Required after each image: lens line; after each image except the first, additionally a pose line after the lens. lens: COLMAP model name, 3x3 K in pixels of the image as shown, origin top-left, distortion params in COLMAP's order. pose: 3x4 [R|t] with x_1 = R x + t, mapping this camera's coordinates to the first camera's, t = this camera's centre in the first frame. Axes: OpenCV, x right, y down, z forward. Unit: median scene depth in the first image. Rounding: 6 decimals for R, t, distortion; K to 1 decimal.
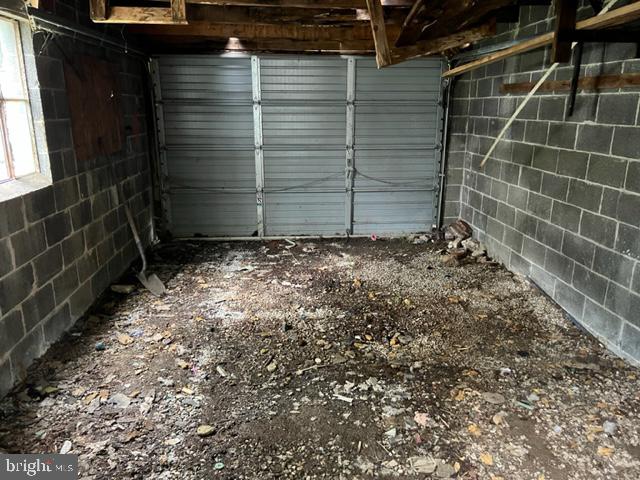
lens RADIAL K [[491.9, 0, 320.0], [0, 491.9, 239.5], [0, 0, 1]] dist [0.046522, -0.043413]
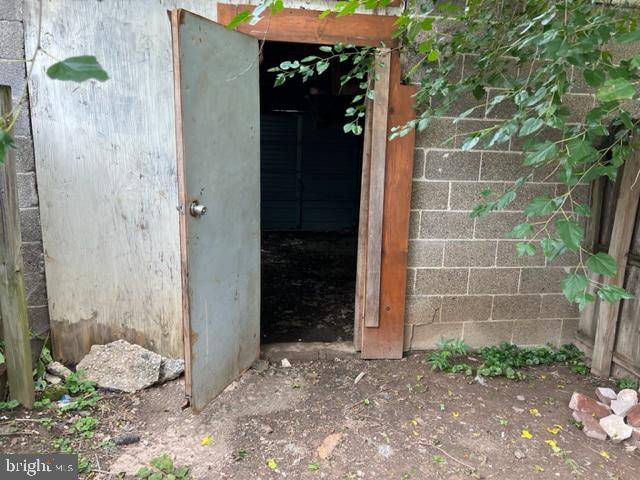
lens RADIAL K [[491.9, 0, 319.0], [0, 491.9, 240.3], [0, 0, 1]] dist [0.046522, -0.043413]
pose [[0.994825, 0.004216, 0.101514, -0.038862], [0.002114, 0.998063, -0.062169, 0.139274], [-0.101579, 0.062062, 0.992890, -0.600073]]
